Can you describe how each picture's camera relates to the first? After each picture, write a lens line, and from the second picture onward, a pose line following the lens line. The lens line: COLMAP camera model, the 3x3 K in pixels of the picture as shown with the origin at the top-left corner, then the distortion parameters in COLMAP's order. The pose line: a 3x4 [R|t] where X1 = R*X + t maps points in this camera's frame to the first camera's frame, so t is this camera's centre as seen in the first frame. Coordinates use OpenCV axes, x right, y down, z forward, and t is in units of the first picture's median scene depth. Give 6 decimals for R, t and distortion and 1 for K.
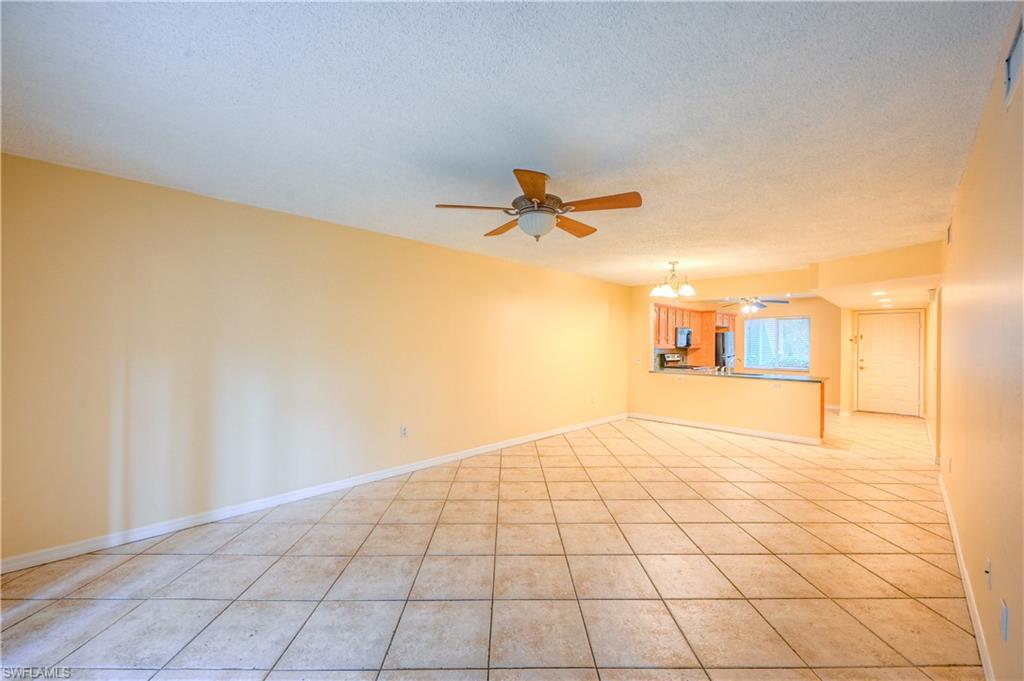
lens RADIAL K [[406.2, 0, 512.0], [0, 406.2, 343.1], [0, 0, 1]] dist [0.008047, 0.000125]
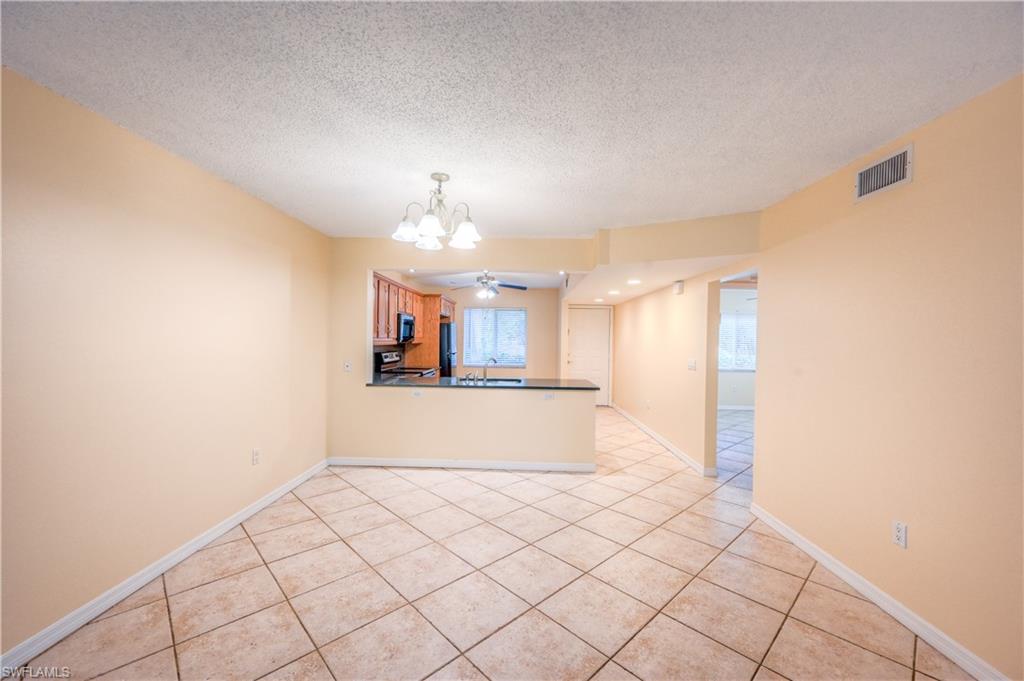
lens RADIAL K [[406.2, 0, 510.5], [0, 406.2, 341.0], [0, 0, 1]] dist [0.008047, 0.000125]
pose [[0.732251, -0.004564, 0.681019, 0.075981], [-0.004712, 0.999920, 0.011767, -0.001334], [-0.681018, -0.011825, 0.732171, 0.367067]]
